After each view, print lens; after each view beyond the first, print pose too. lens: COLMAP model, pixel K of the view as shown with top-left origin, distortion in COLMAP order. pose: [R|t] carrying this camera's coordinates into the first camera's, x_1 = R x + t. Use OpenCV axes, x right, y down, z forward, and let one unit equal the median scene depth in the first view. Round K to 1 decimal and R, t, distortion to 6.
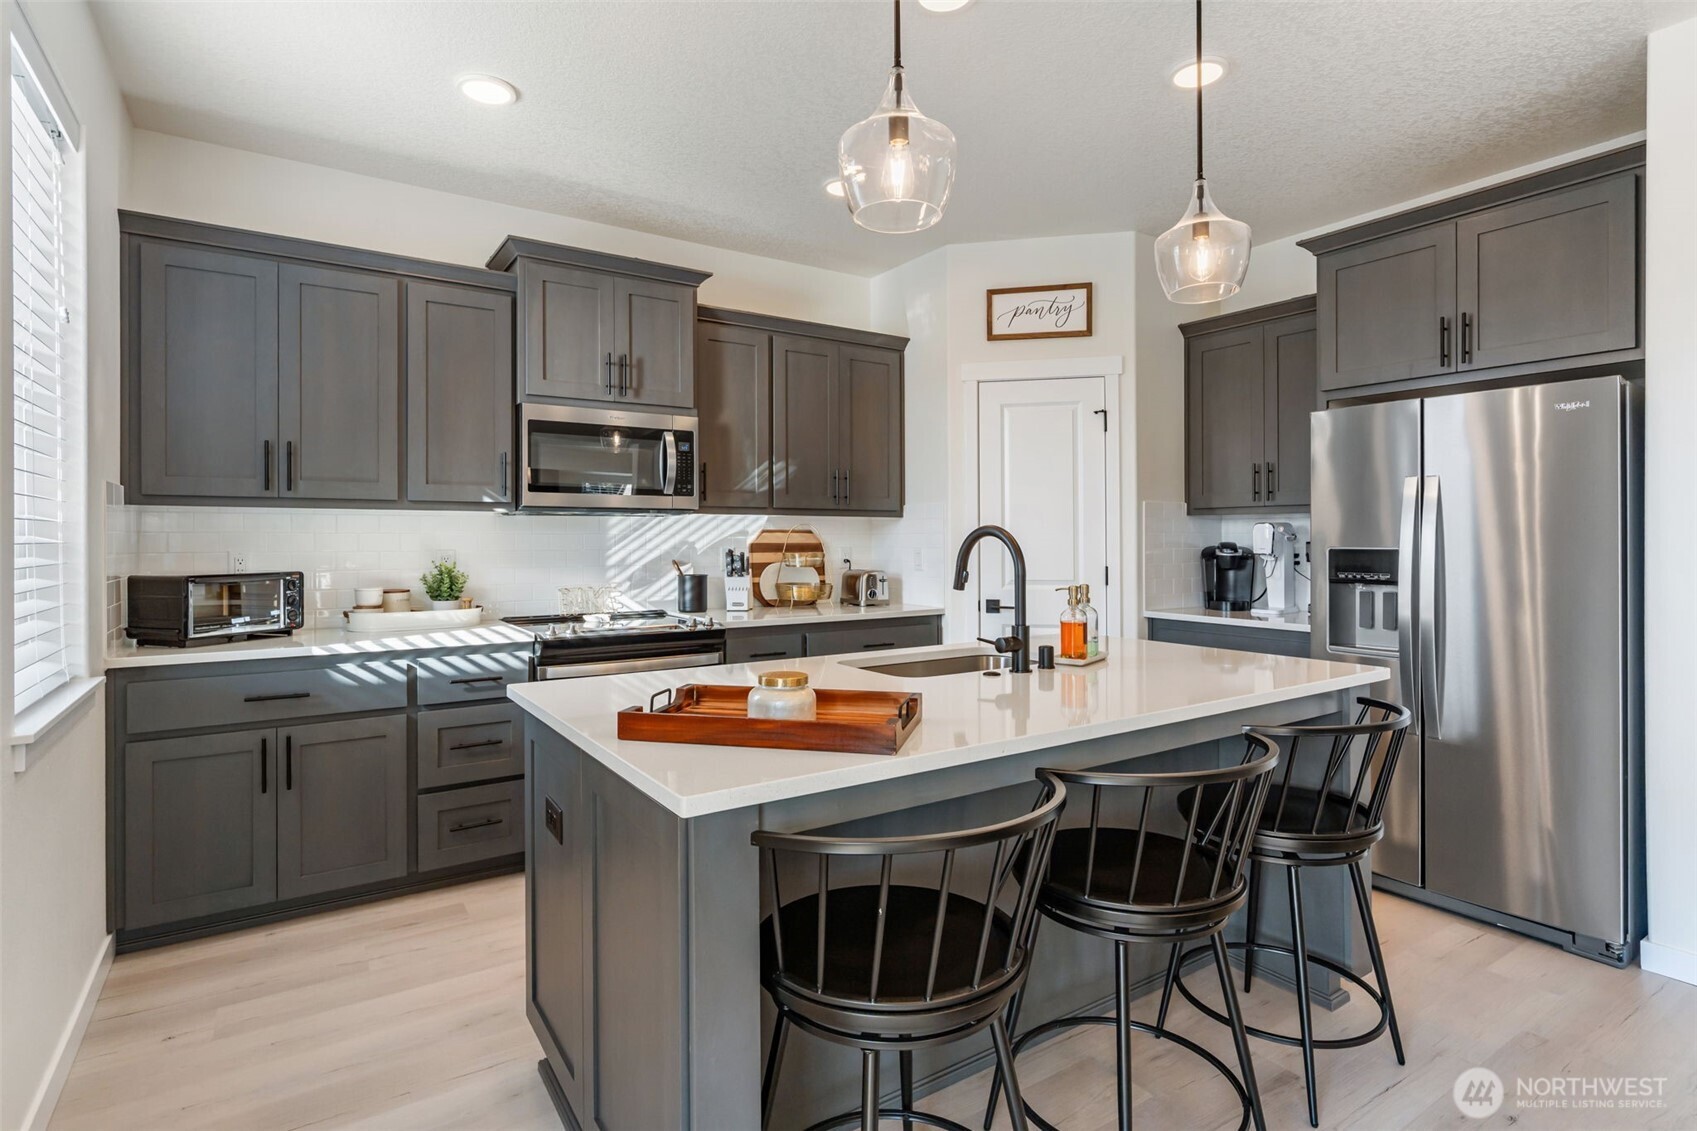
lens RADIAL K [[849.1, 0, 850.7], [0, 849.1, 538.6], [0, 0, 1]] dist [-0.001717, -0.000151]
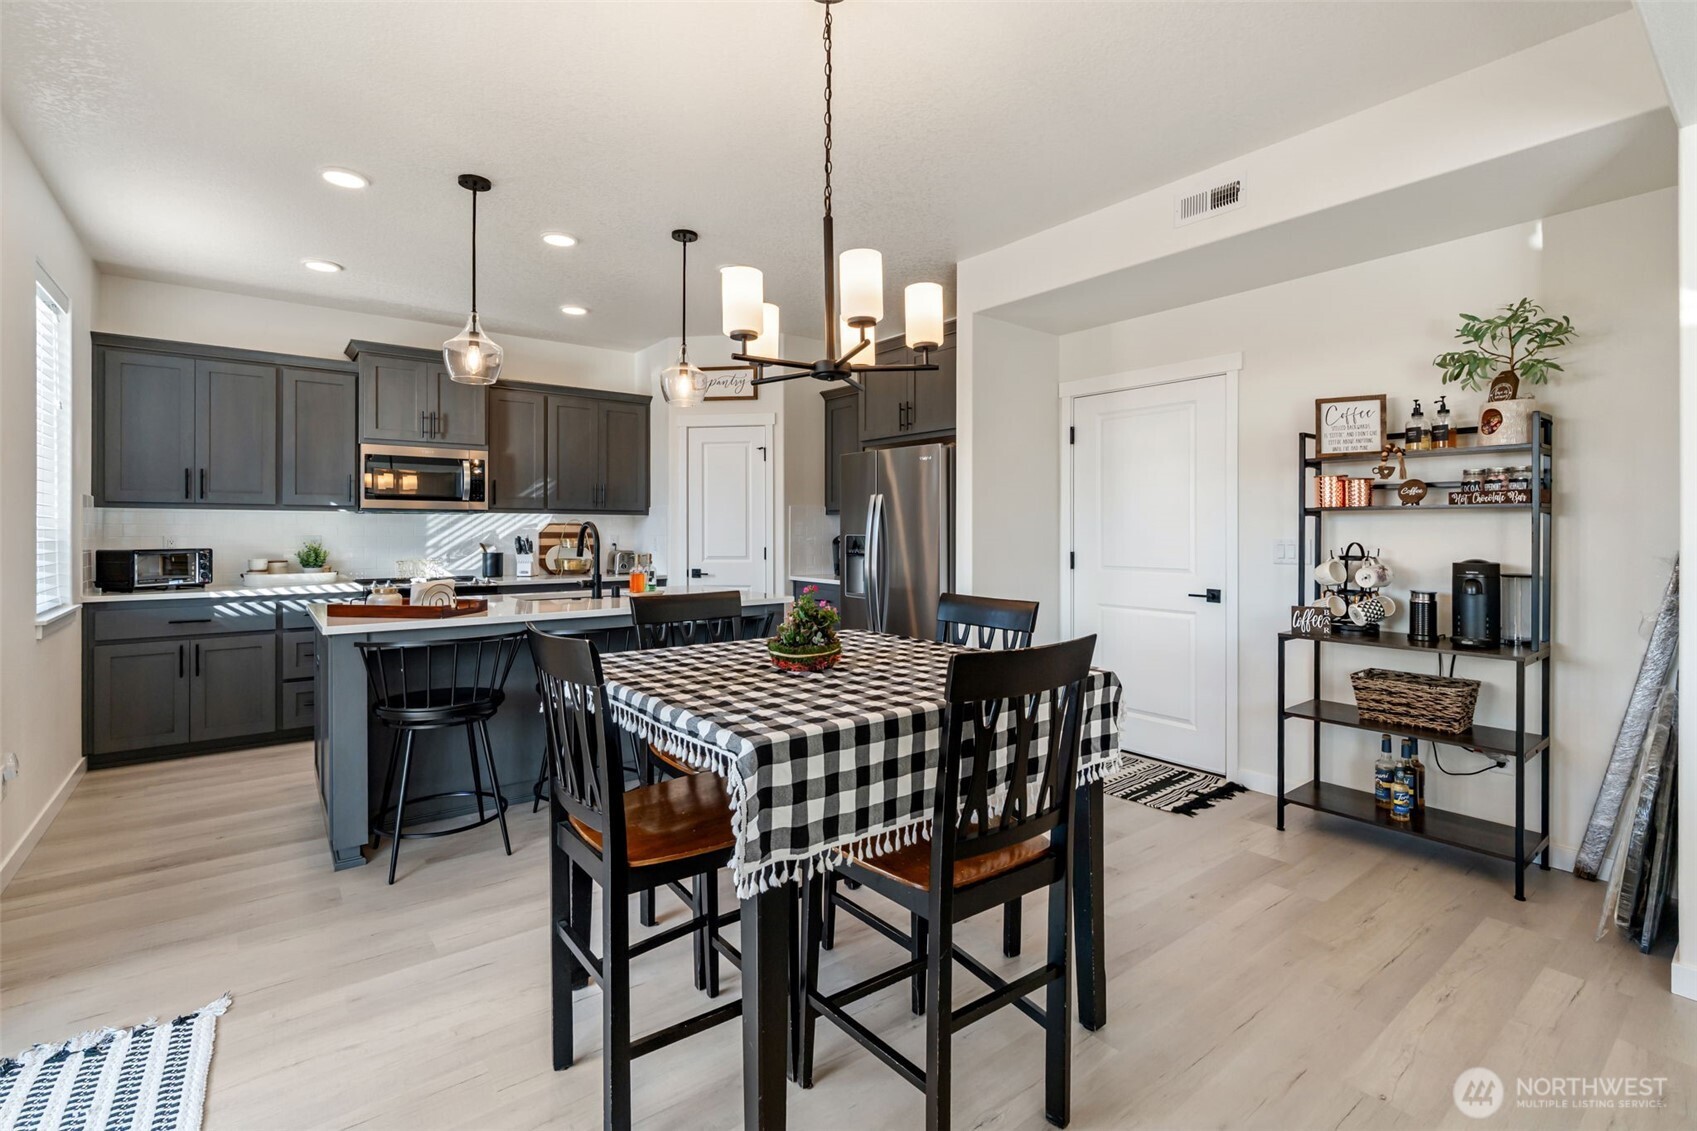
lens RADIAL K [[763.1, 0, 847.6], [0, 763.1, 530.3], [0, 0, 1]] dist [0.000326, 0.000179]
pose [[0.997584, 0.001956, 0.069439, 0.409620], [-0.001858, 0.999997, -0.001463, 0.003683], [-0.069442, 0.001331, 0.997585, -0.475213]]
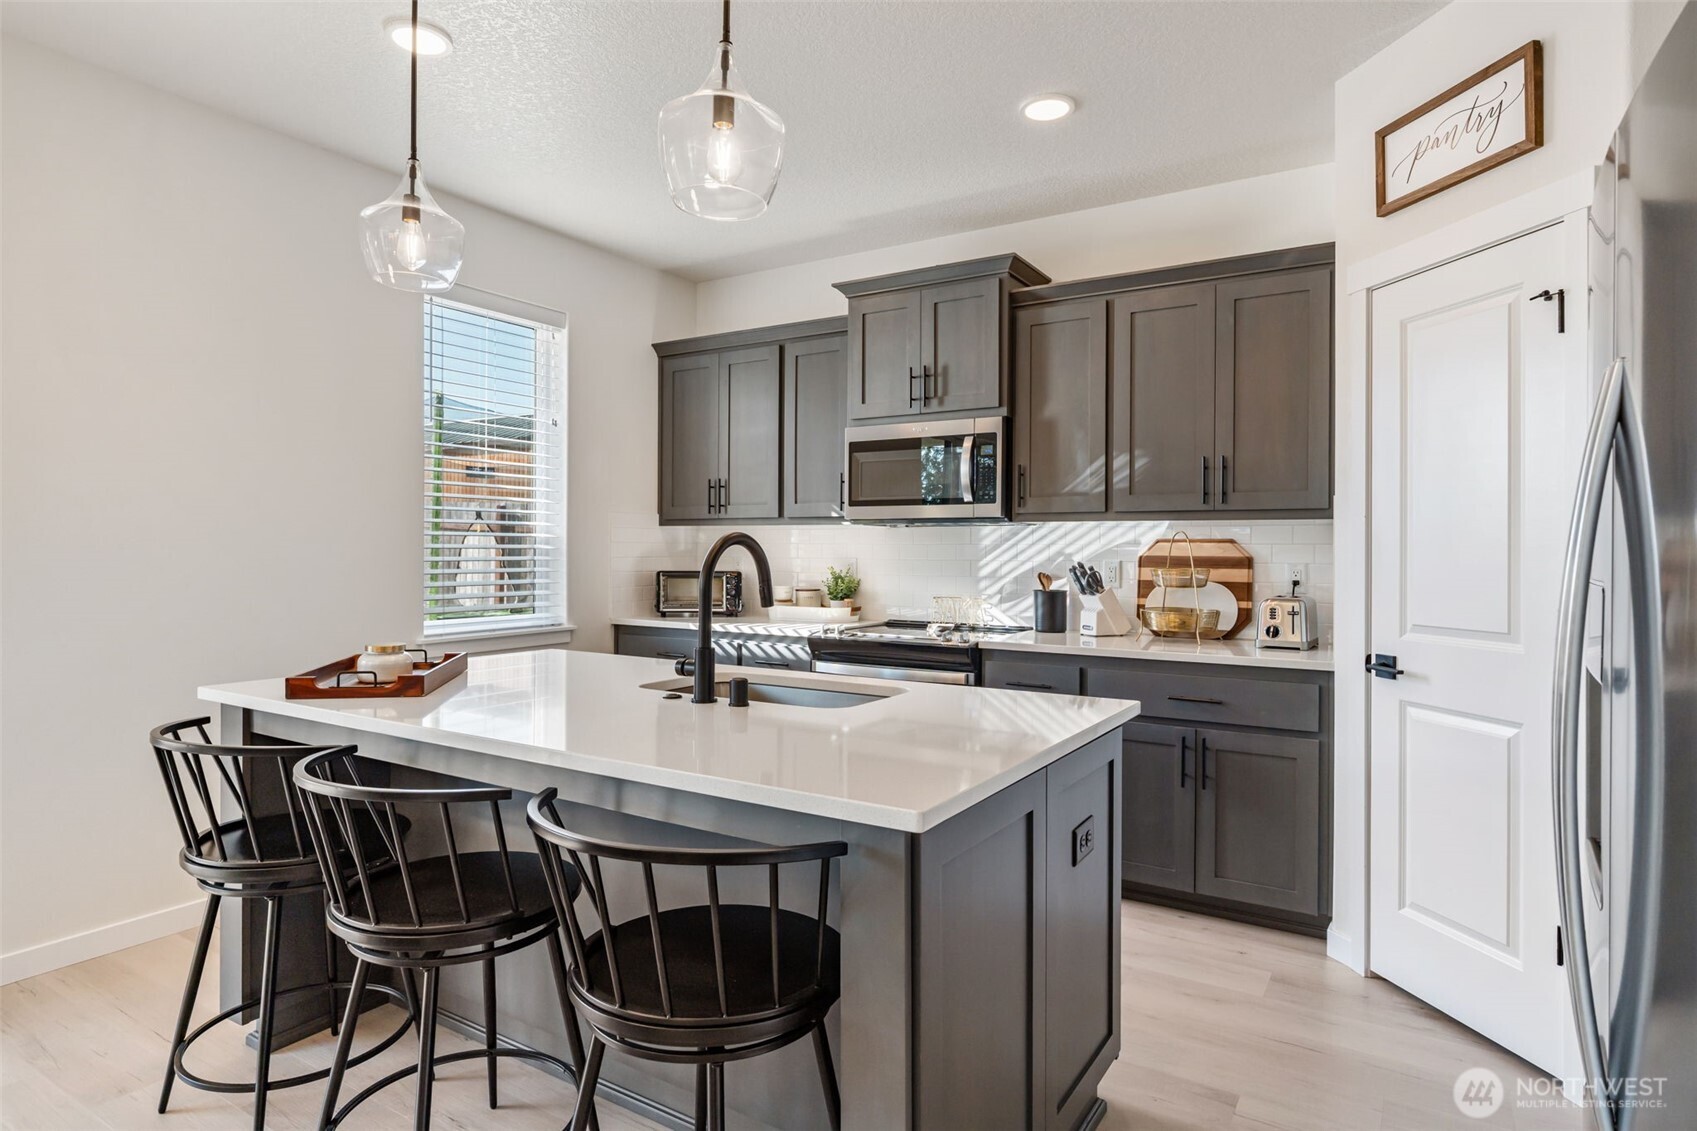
lens RADIAL K [[935.4, 0, 850.1], [0, 935.4, 553.5], [0, 0, 1]] dist [-0.002094, -0.000561]
pose [[0.412620, 0.007011, -0.910876, 0.717701], [-0.006713, 0.999967, 0.004656, 0.001268], [0.910878, 0.004194, 0.412654, 0.469930]]
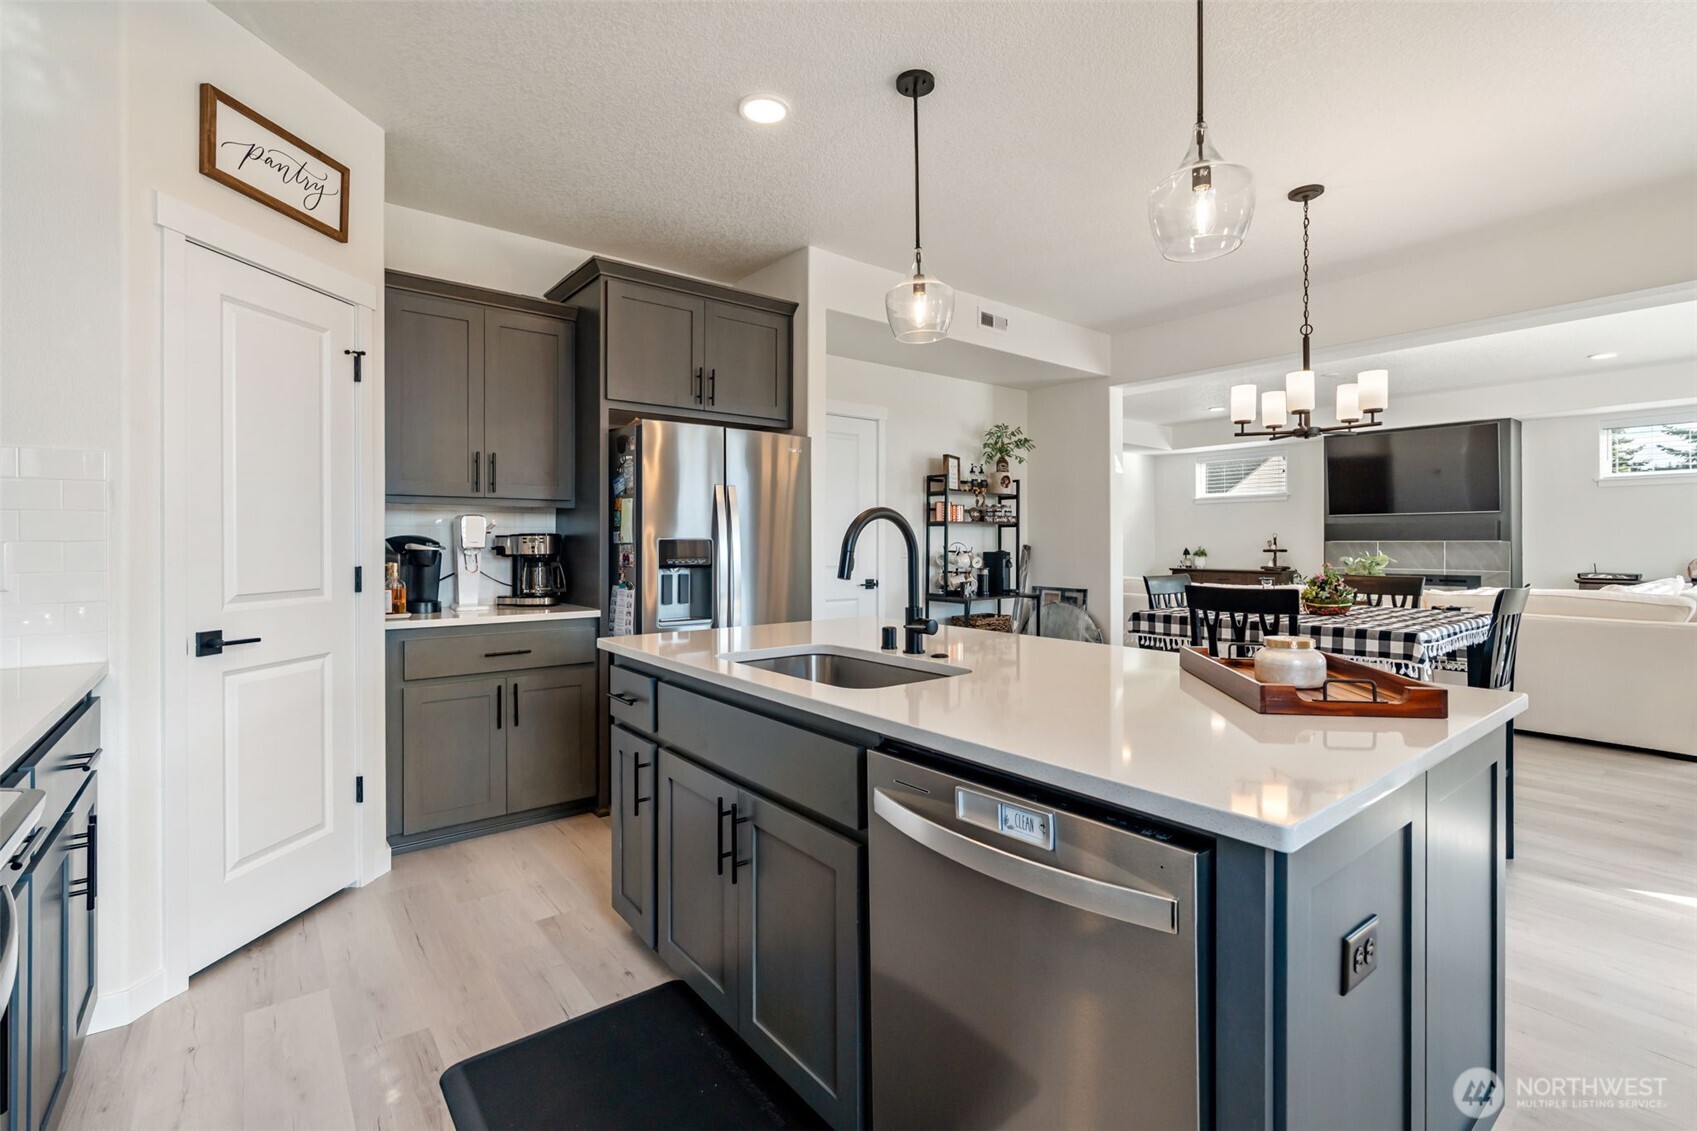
lens RADIAL K [[765.0, 0, 850.2], [0, 765.0, 542.9], [0, 0, 1]] dist [-0.000198, 0.000000]
pose [[-0.081931, 0.000387, 0.996638, -0.452700], [0.001824, 0.999998, -0.000239, 0.015938], [-0.996636, 0.001799, -0.081931, 0.730799]]
